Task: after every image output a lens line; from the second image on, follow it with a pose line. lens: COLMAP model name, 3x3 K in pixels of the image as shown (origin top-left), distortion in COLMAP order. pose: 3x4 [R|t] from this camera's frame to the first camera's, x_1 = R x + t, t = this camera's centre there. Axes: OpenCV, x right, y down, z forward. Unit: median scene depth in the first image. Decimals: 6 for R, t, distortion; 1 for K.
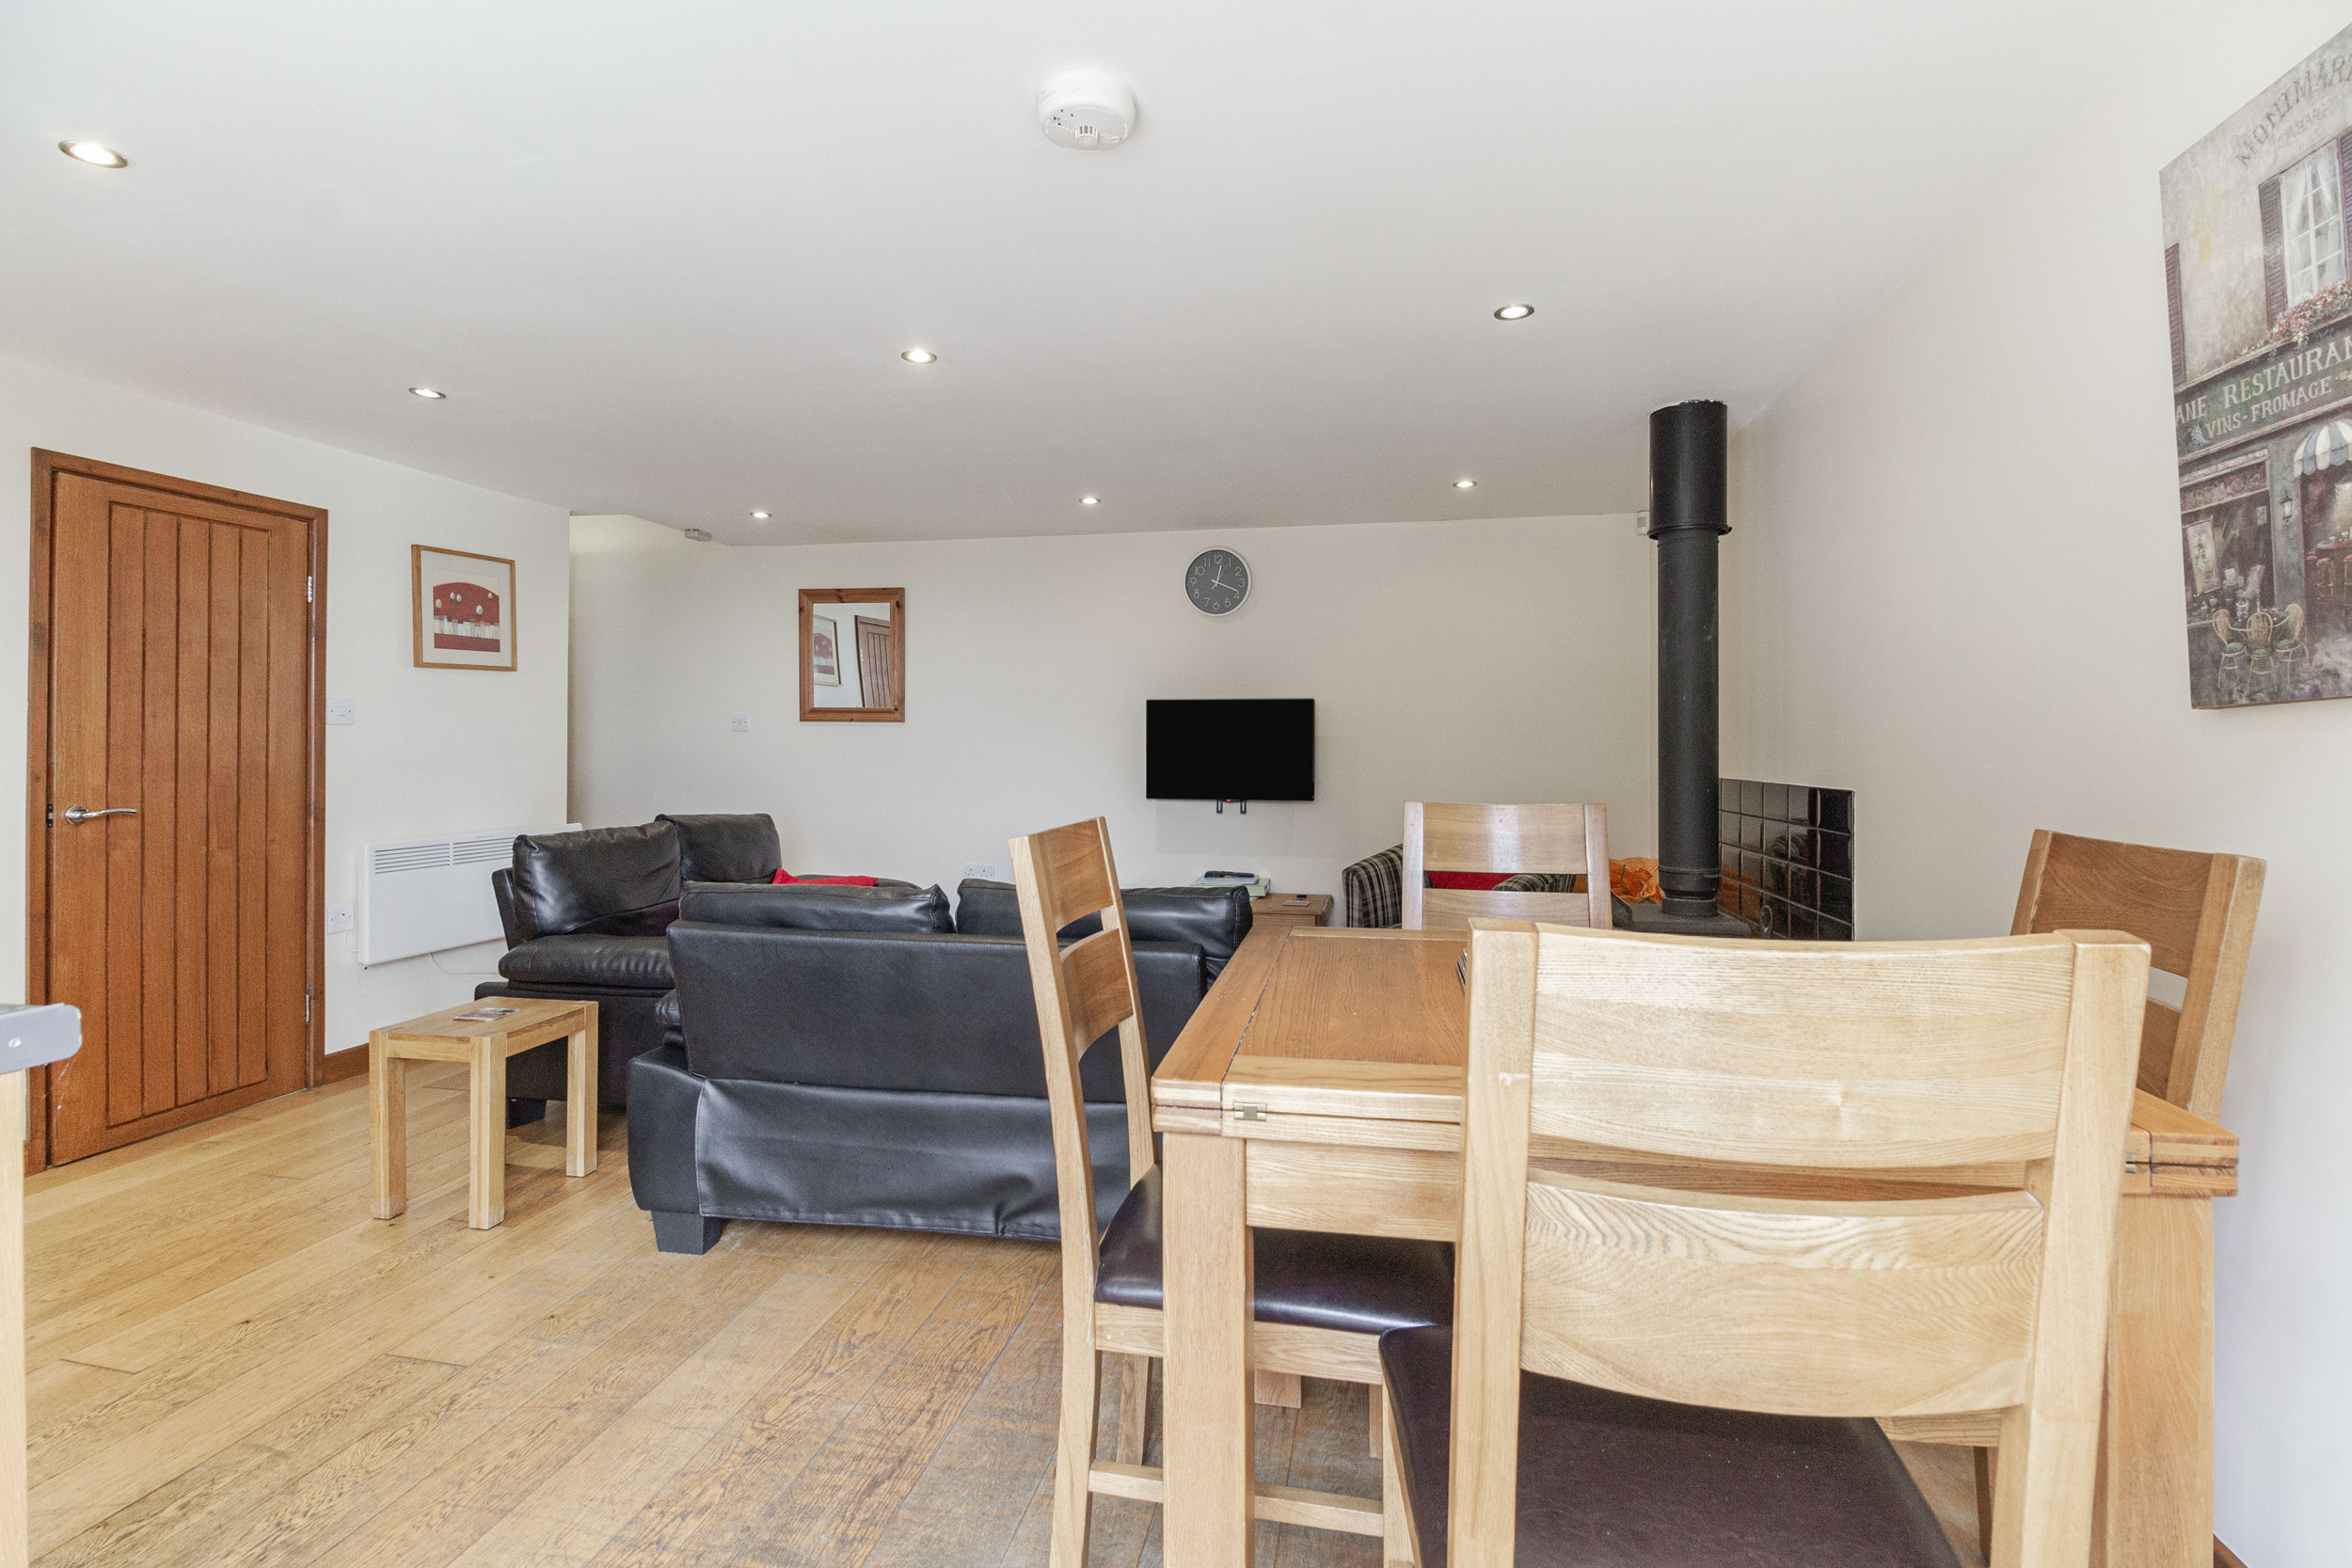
lens RADIAL K [[1101.6, 0, 1168.0], [0, 1101.6, 744.9], [0, 0, 1]] dist [0.001543, -0.010258]
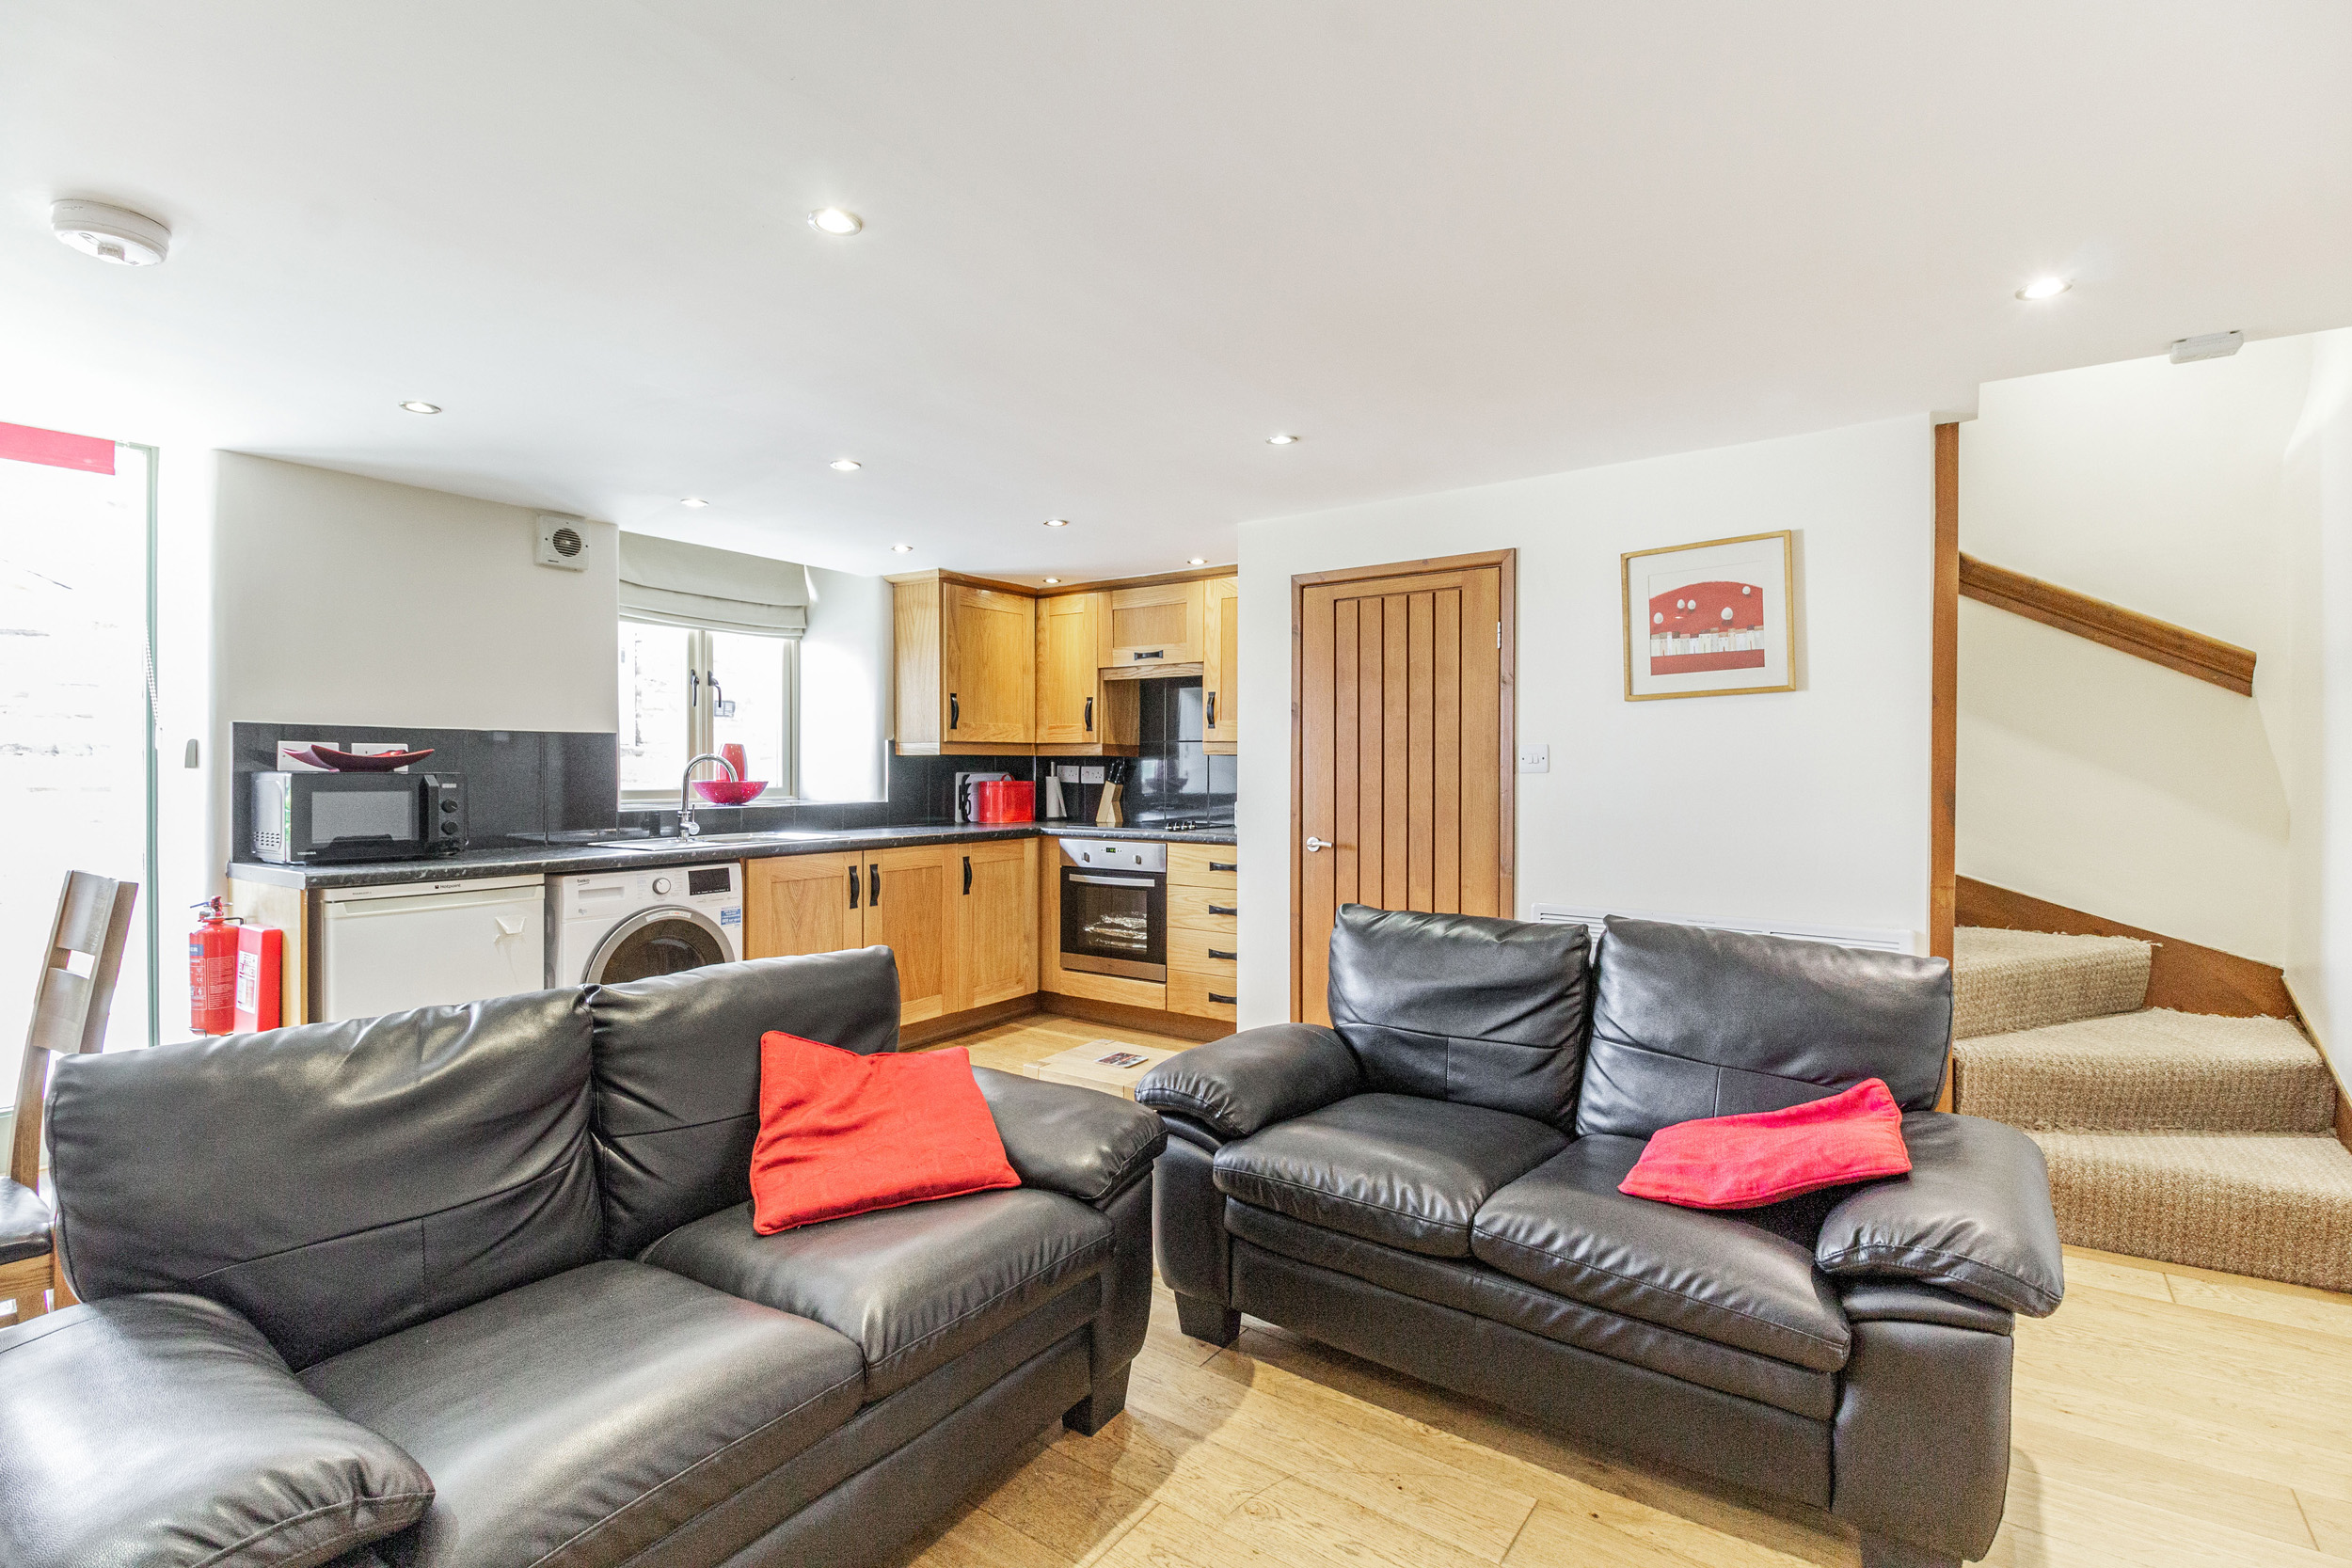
lens RADIAL K [[1092.5, 0, 1176.0], [0, 1092.5, 784.0], [0, 0, 1]] dist [0.010596, -0.016438]
pose [[-0.405063, 0.009265, -0.914242, 0.245205], [-0.002029, 0.999937, 0.011033, -0.020593], [0.914287, 0.006325, -0.405018, 1.217914]]
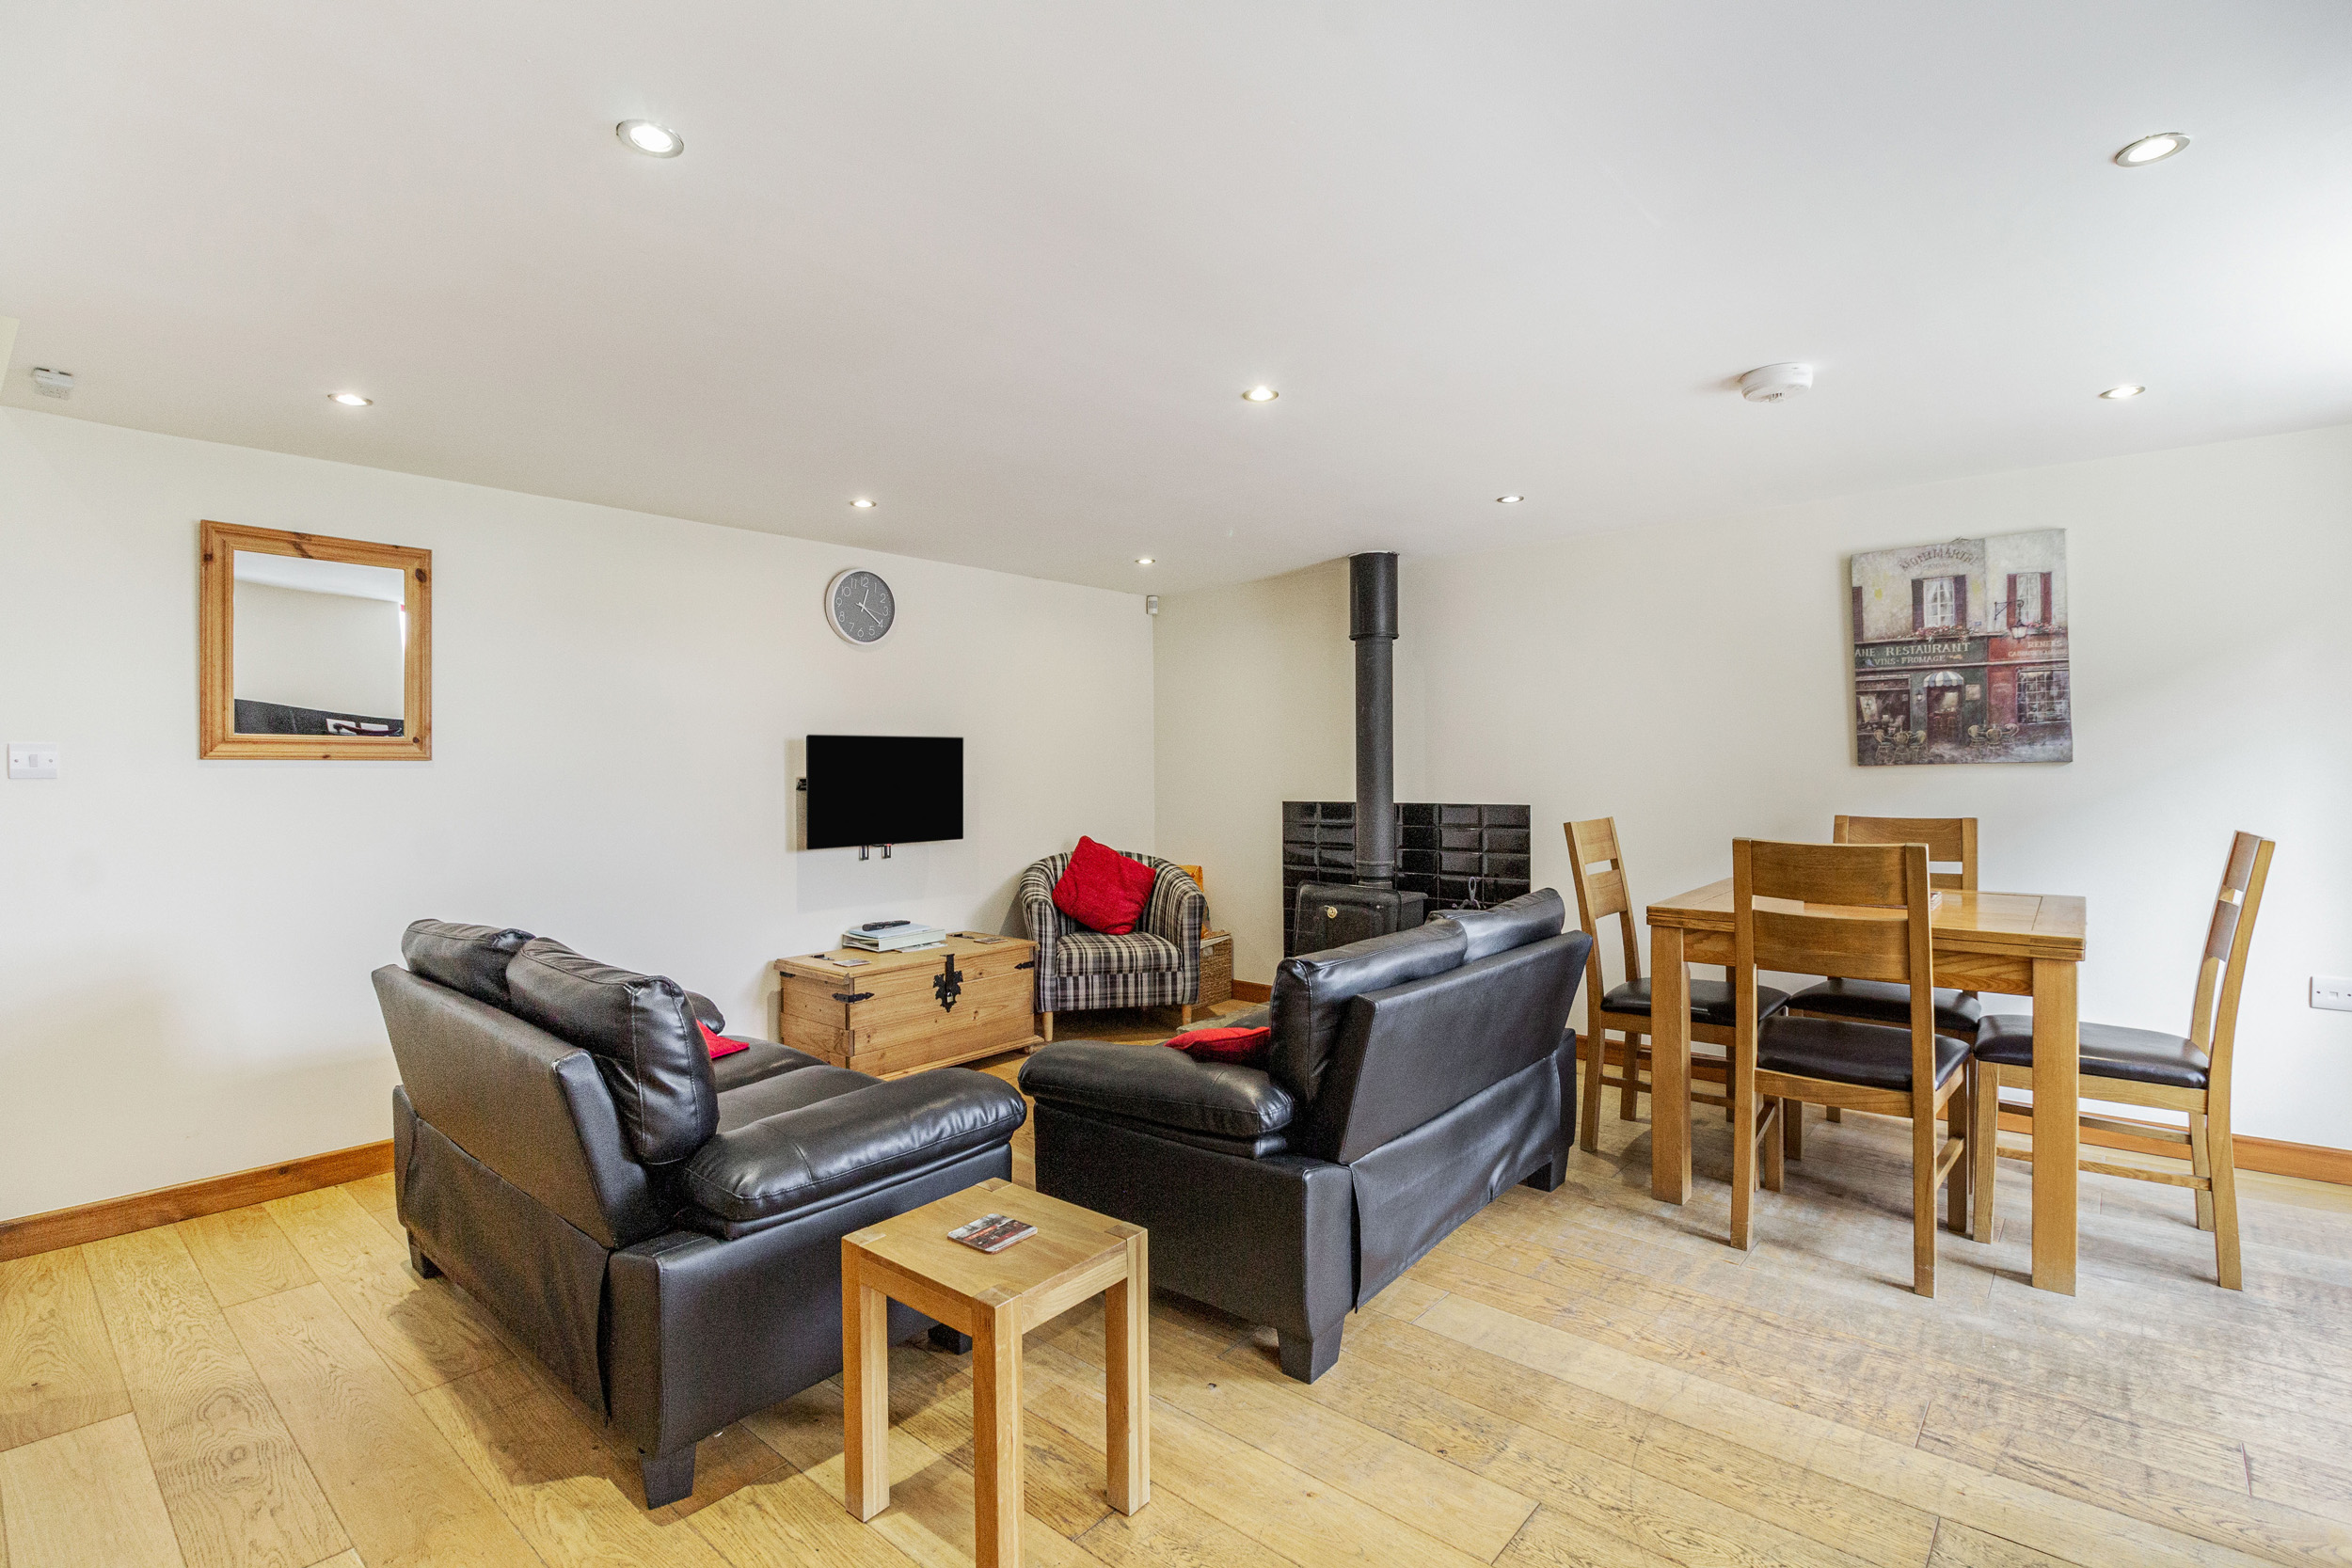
lens RADIAL K [[1092.5, 0, 1176.0], [0, 1092.5, 784.0], [0, 0, 1]] dist [0.010596, -0.016438]
pose [[0.492067, -0.020351, 0.870320, -0.923134], [0.009169, 0.999792, 0.018195, -0.022648], [-0.870509, -0.000973, 0.492151, 0.488558]]
